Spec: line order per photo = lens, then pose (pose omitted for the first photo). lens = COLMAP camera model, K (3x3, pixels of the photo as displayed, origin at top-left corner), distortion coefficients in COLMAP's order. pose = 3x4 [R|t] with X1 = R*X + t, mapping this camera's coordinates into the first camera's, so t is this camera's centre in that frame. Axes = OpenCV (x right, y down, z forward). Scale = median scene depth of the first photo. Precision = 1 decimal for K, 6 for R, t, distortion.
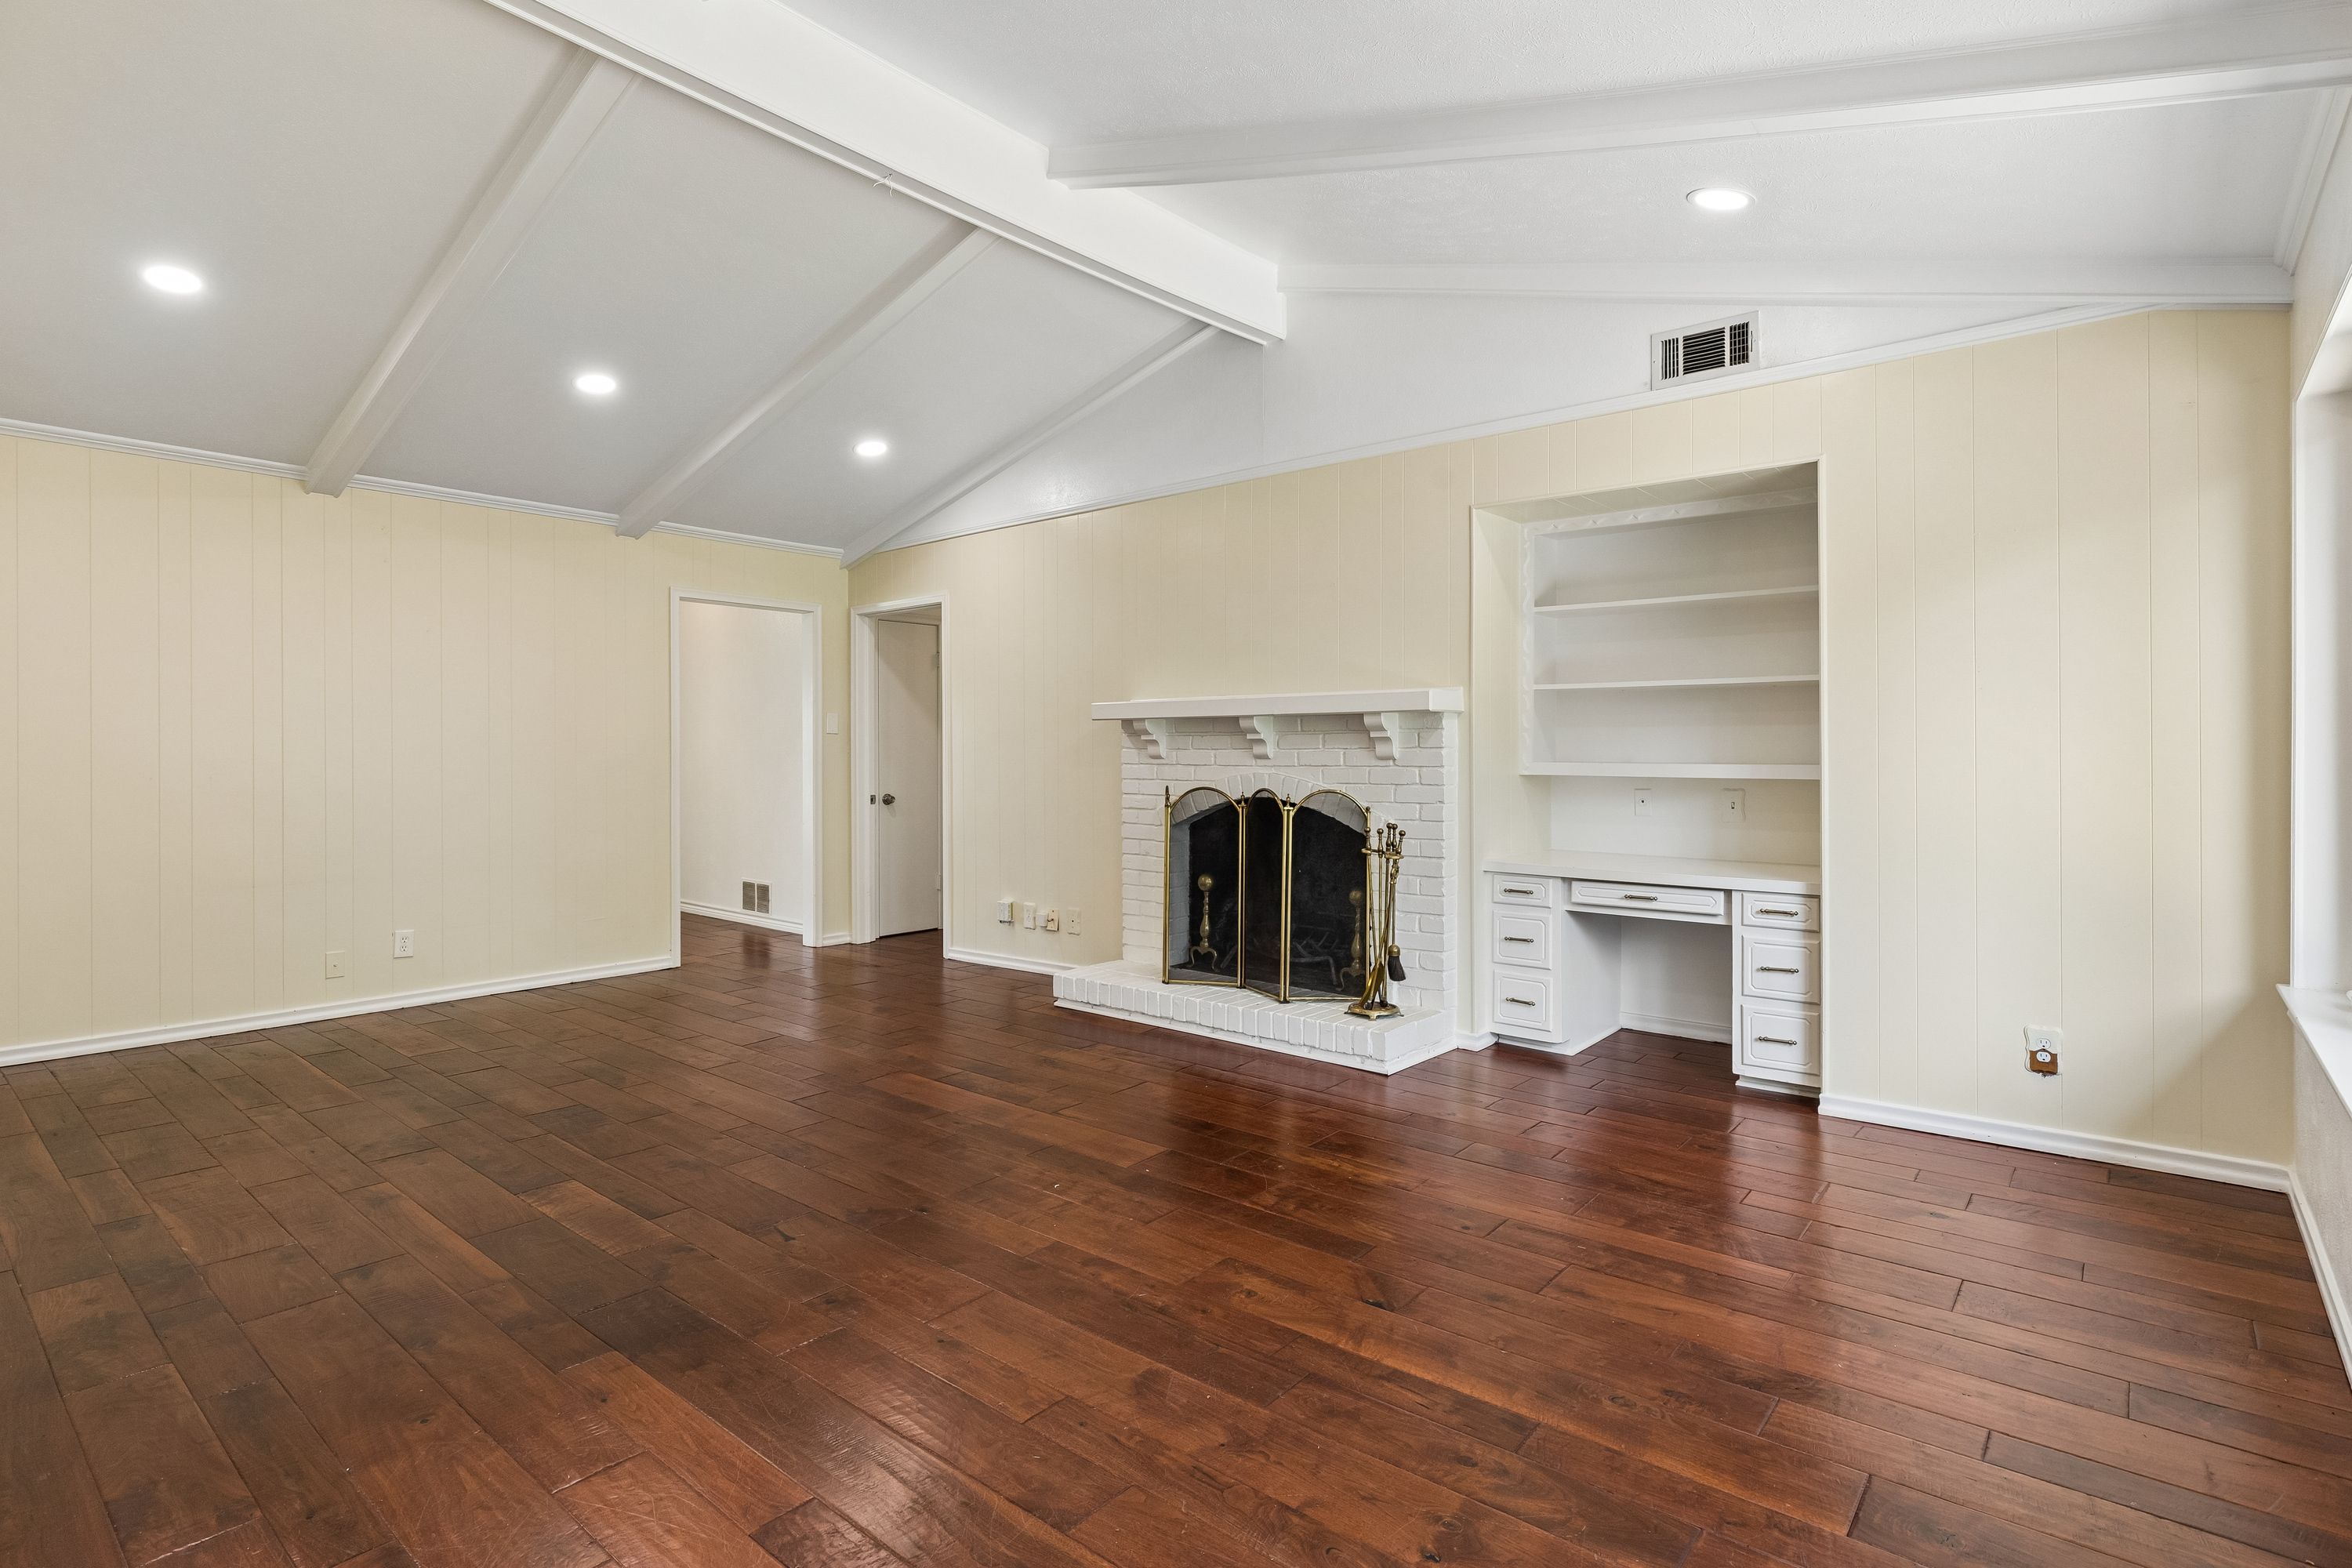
lens RADIAL K [[1149.0, 0, 1187.8], [0, 1149.0, 754.9], [0, 0, 1]] dist [-0.002049, -0.000069]
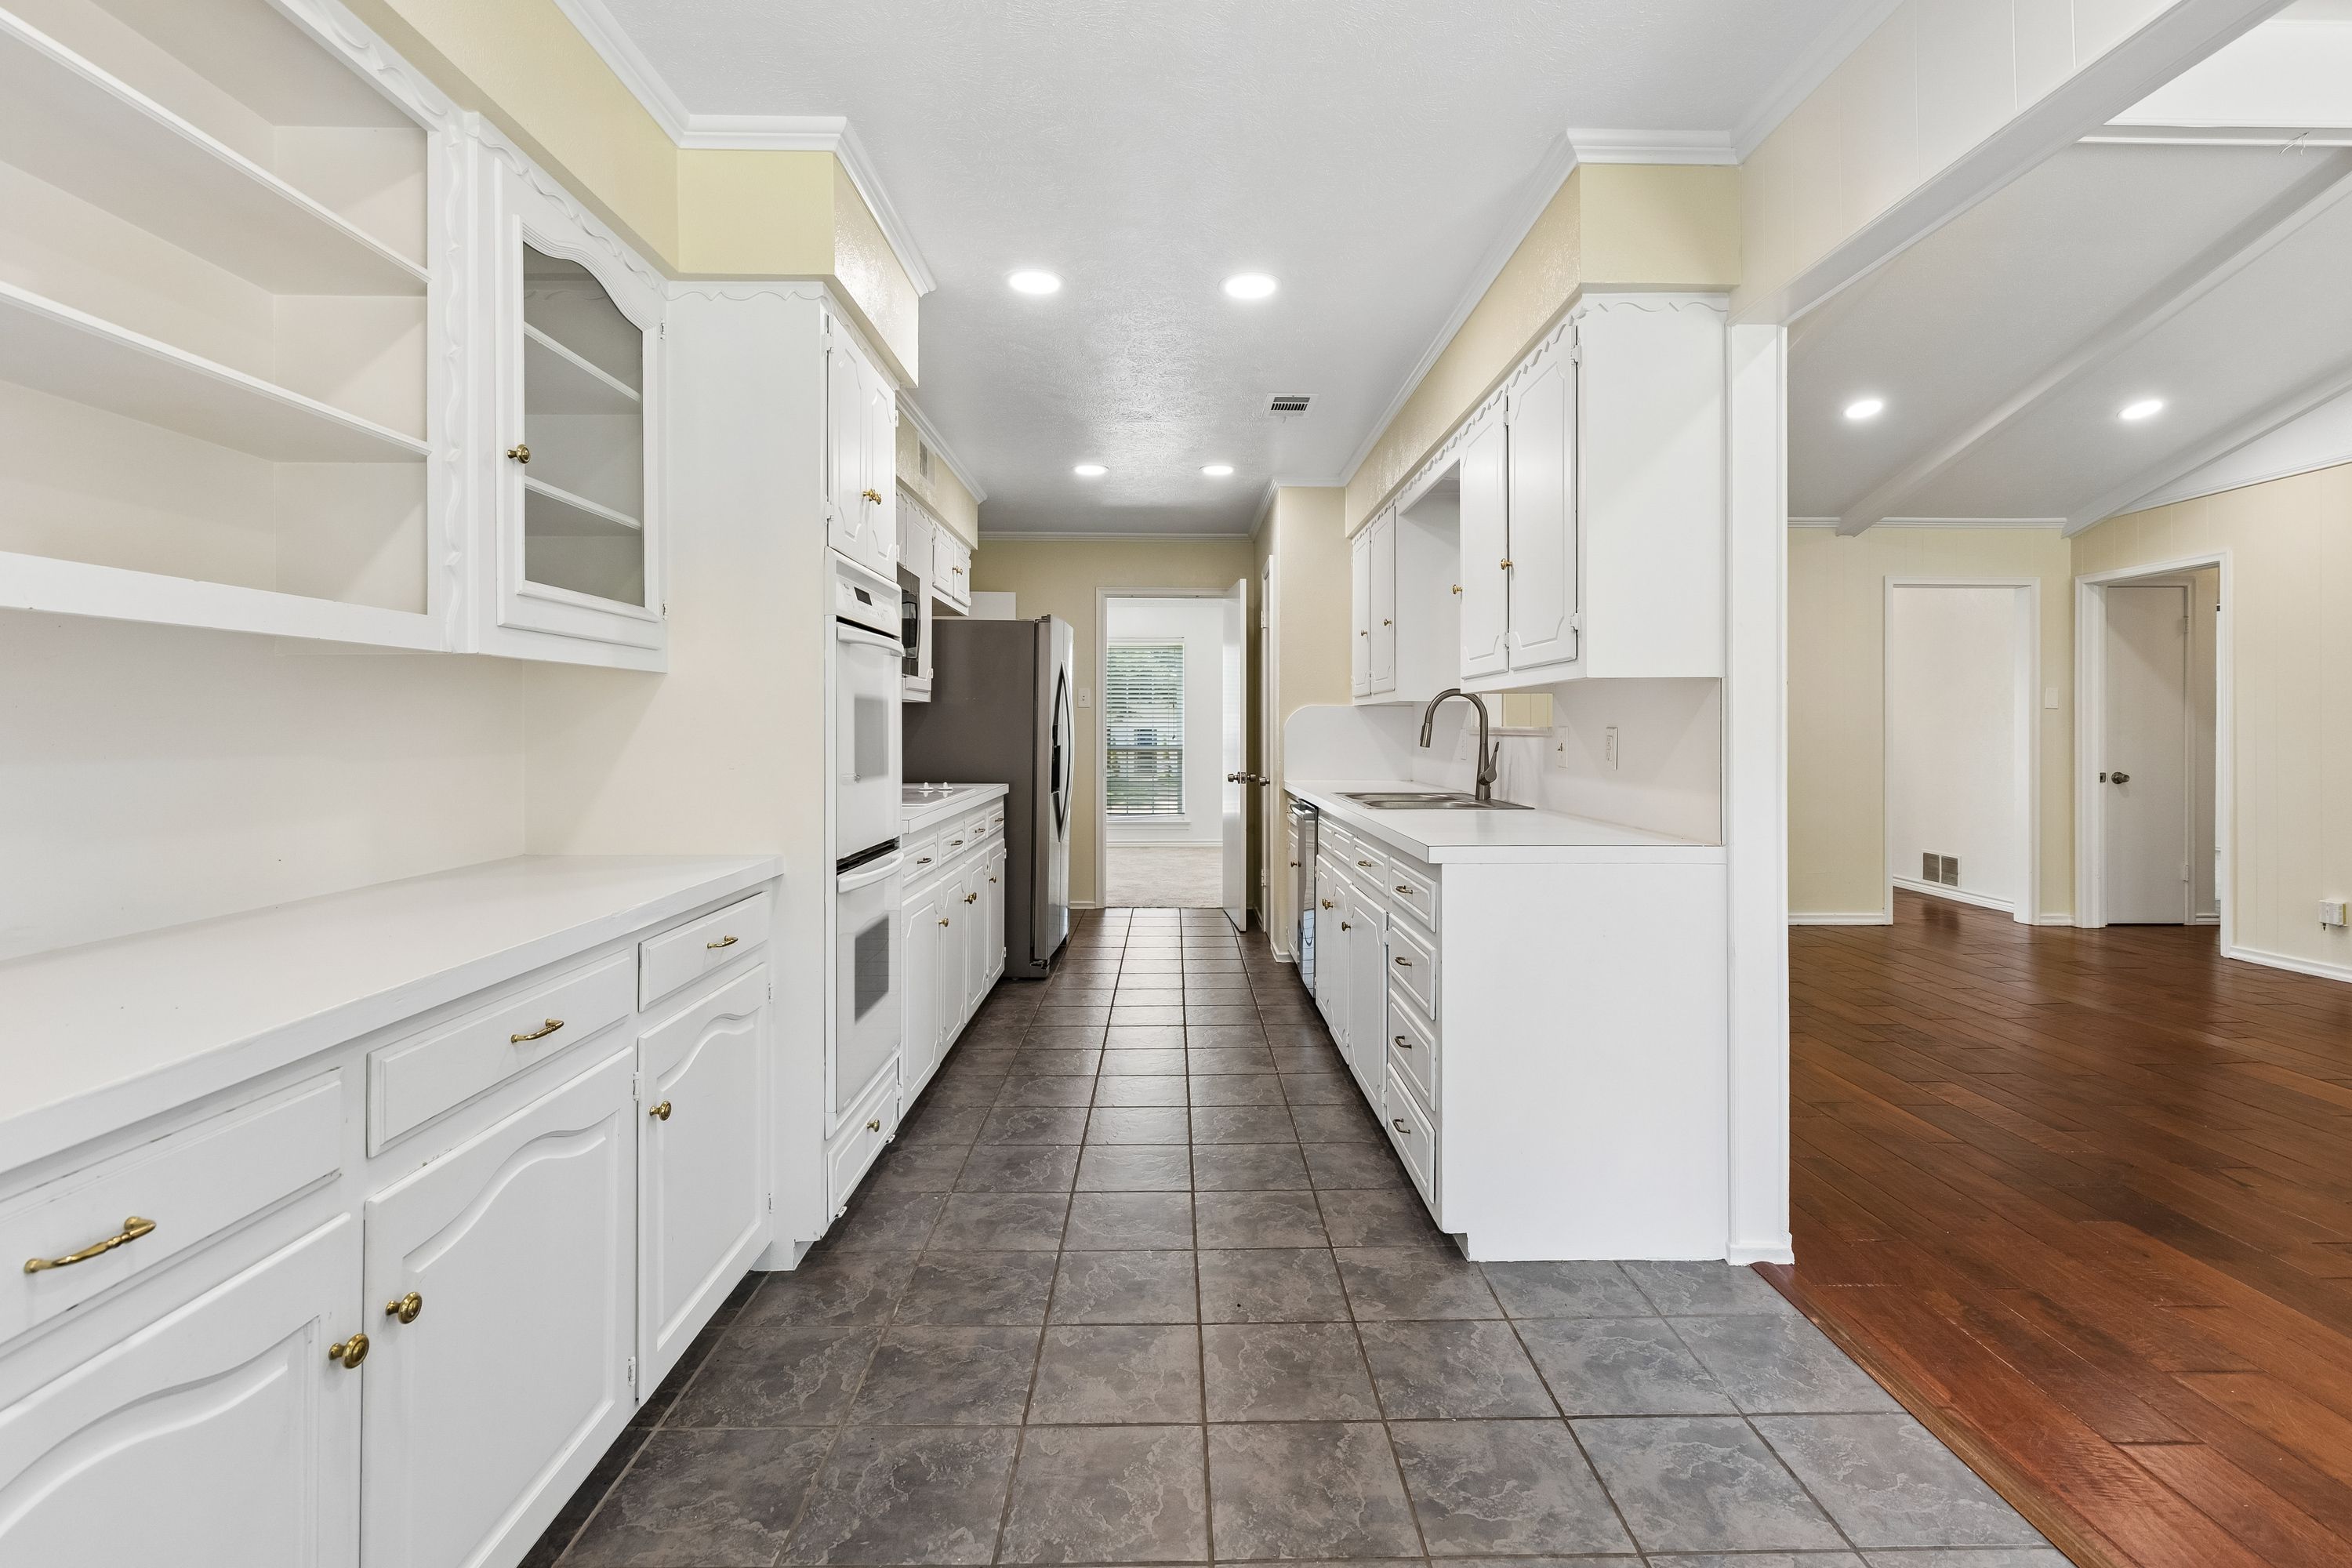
lens RADIAL K [[1082.7, 0, 1181.6], [0, 1082.7, 727.9], [0, 0, 1]] dist [0.002042, -0.000633]
pose [[0.648997, 0.002317, -0.760788, -0.136704], [-0.003734, 0.999993, -0.000140, 0.001308], [0.760782, 0.002932, 0.649001, -0.246842]]
